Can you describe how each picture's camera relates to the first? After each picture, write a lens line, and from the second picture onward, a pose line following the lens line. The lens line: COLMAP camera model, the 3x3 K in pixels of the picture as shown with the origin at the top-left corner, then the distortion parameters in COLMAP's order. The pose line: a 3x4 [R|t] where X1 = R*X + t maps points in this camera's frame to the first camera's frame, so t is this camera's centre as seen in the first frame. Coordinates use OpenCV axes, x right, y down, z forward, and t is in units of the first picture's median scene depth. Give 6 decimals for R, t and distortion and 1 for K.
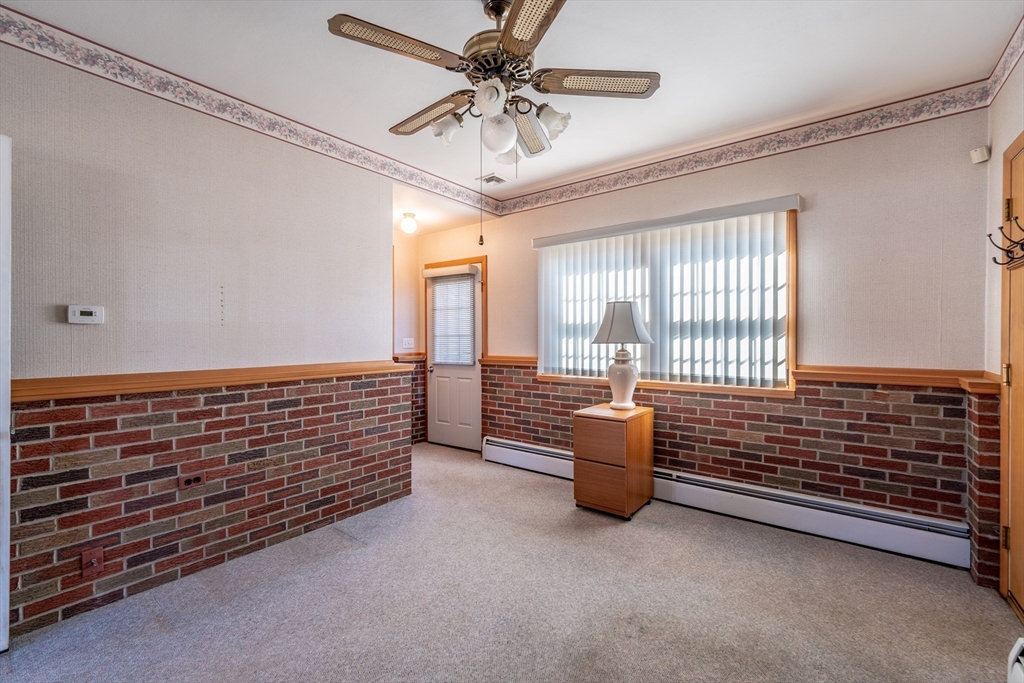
lens RADIAL K [[420.6, 0, 512.0], [0, 420.6, 341.5], [0, 0, 1]] dist [-0.001323, -0.000201]
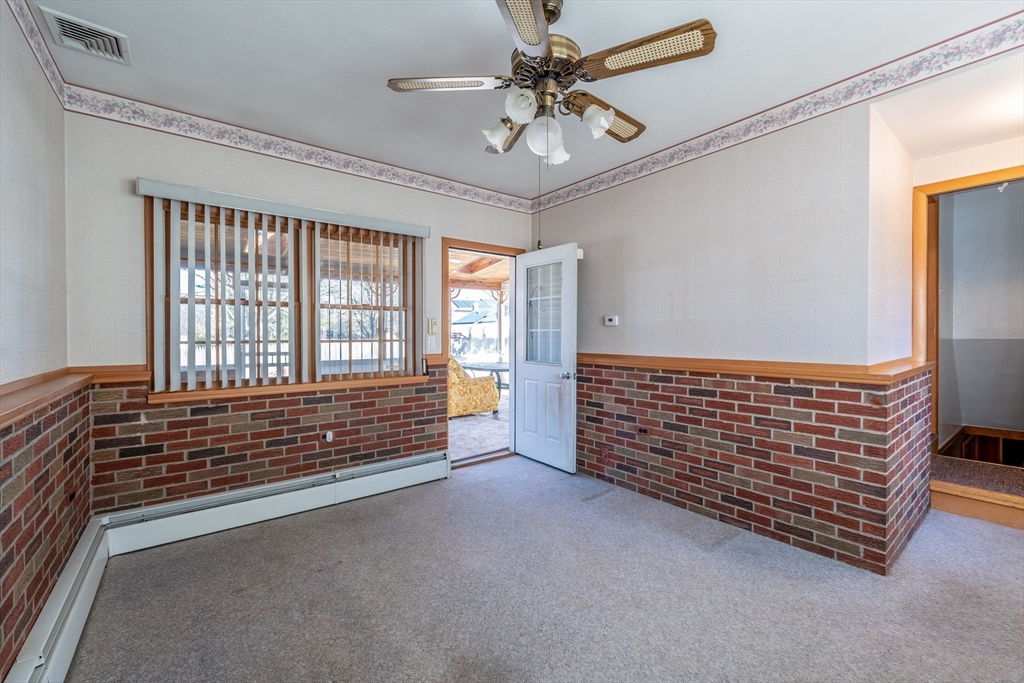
lens RADIAL K [[426.5, 0, 521.1], [0, 426.5, 338.5], [0, 0, 1]] dist [-0.001445, -0.000559]
pose [[-0.221981, 0.011509, -0.974983, 0.695496], [-0.007533, 0.999880, 0.013518, -0.006666], [0.975022, 0.010346, -0.221868, 0.813835]]
